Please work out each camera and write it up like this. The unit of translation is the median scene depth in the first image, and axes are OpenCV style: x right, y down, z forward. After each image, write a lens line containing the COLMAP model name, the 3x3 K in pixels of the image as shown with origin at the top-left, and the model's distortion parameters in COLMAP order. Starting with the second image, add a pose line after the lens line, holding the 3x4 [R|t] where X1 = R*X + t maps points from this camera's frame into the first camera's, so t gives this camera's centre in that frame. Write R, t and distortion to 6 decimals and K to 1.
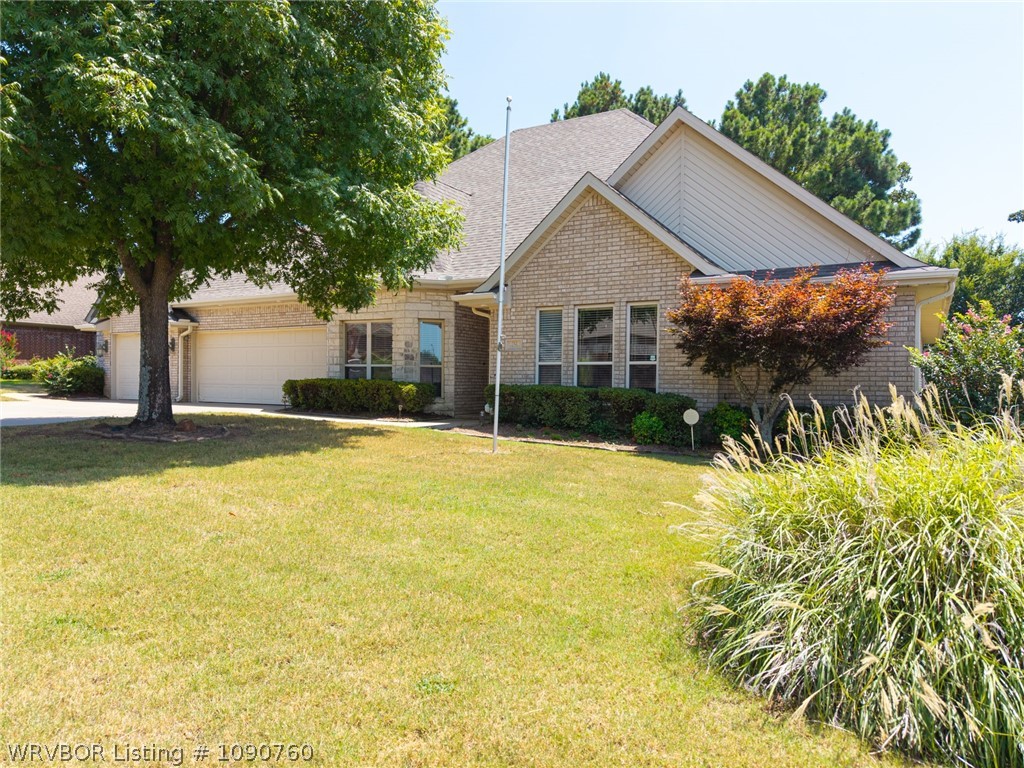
lens RADIAL K [[682.4, 0, 511.0], [0, 682.4, 383.2], [0, 0, 1]] dist [0.027572, -0.021865]
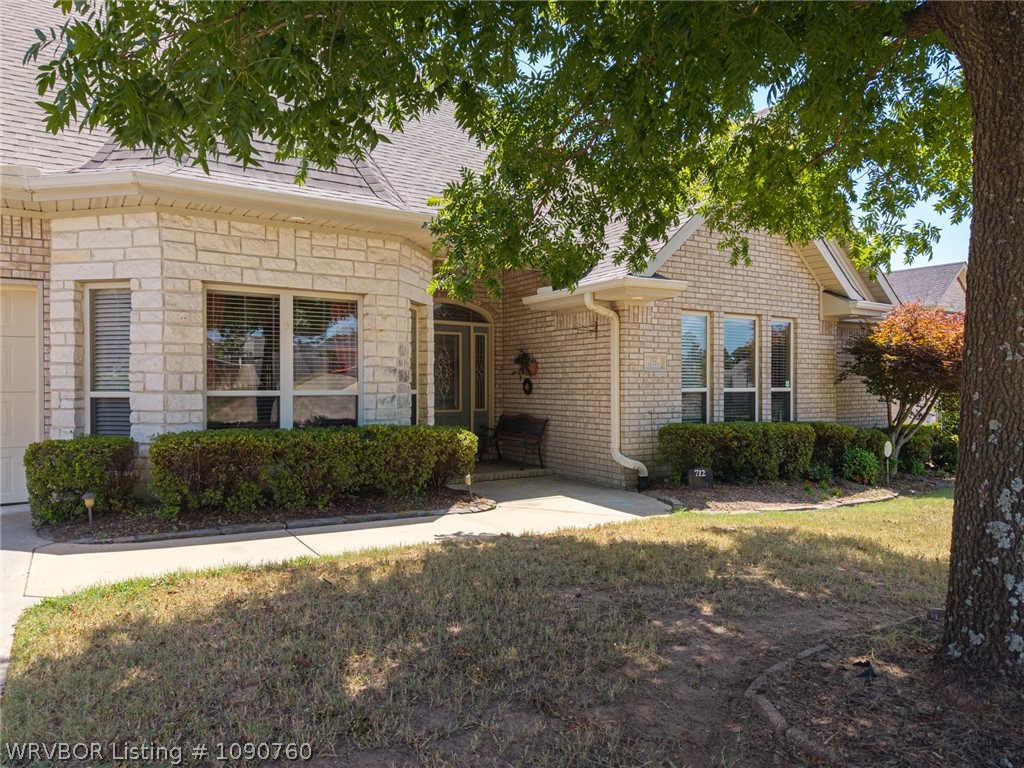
lens RADIAL K [[682.4, 0, 512.6], [0, 682.4, 384.8], [0, 0, 1]] dist [0.027572, -0.021865]
pose [[0.467894, -0.011331, 0.883712, -0.660253], [0.007447, 0.999933, 0.008878, -0.042297], [-0.883753, 0.002427, 0.467947, 0.829138]]
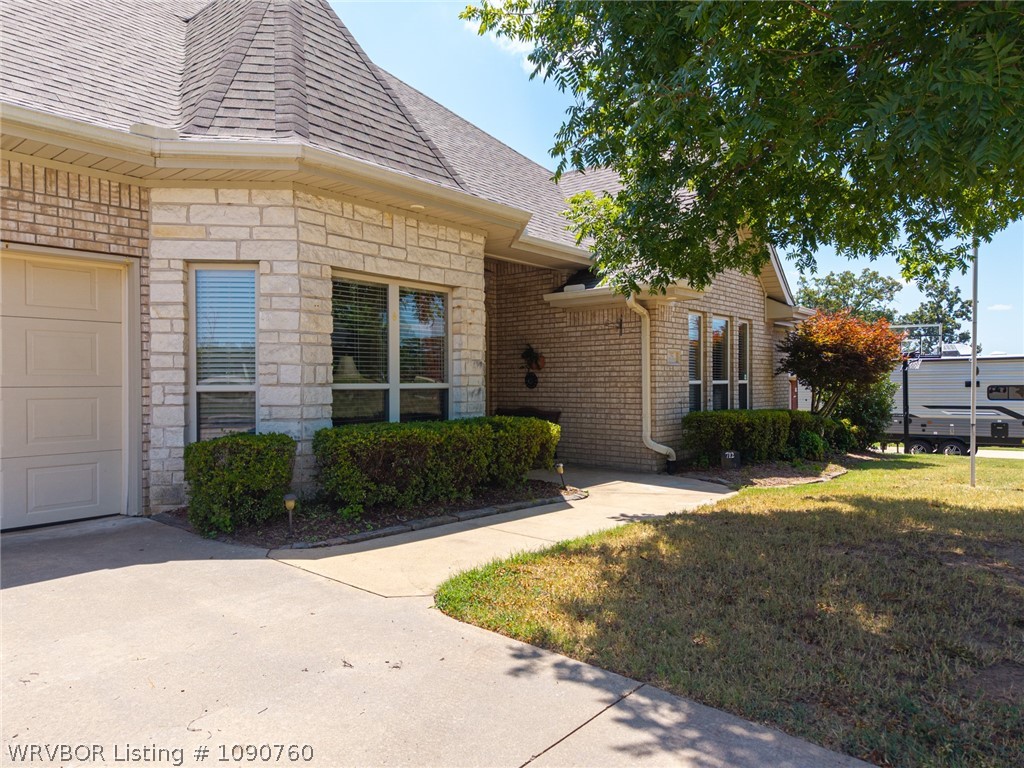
lens RADIAL K [[682.4, 0, 515.2], [0, 682.4, 380.4], [0, 0, 1]] dist [0.027572, -0.021865]
pose [[0.181901, -0.010186, 0.983264, -0.761935], [0.009626, 0.999917, 0.008578, -0.040188], [-0.983270, 0.007904, 0.181984, 1.055138]]
